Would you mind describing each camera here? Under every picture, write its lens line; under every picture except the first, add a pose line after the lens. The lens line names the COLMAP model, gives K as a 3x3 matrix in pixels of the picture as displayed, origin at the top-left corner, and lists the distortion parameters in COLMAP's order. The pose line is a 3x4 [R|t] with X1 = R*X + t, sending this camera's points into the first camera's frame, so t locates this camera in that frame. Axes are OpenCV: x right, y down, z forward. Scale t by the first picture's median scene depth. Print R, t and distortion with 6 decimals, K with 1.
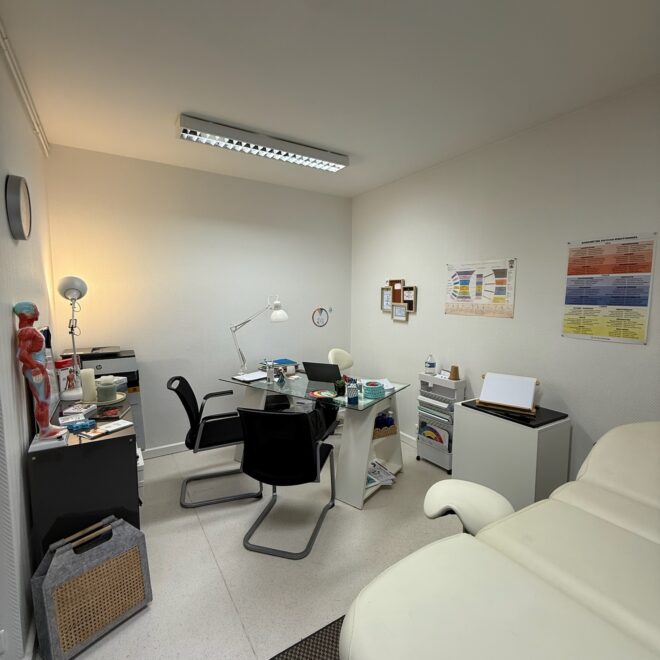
lens RADIAL K [[351.1, 0, 326.5], [0, 351.1, 327.0], [0, 0, 1]] dist [-0.007338, 0.003206]
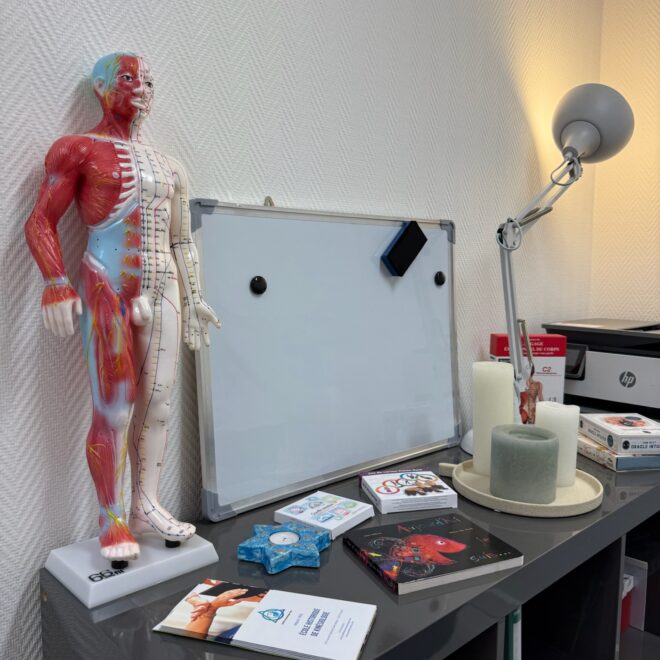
lens RADIAL K [[623.3, 0, 328.9], [0, 623.3, 331.7], [0, 0, 1]] dist [0.026701, 0.000000]
pose [[0.198686, 0.098409, -0.975110, -0.209706], [-0.098241, 0.991935, 0.080089, 0.065712], [0.975127, 0.079883, 0.206751, 0.737634]]
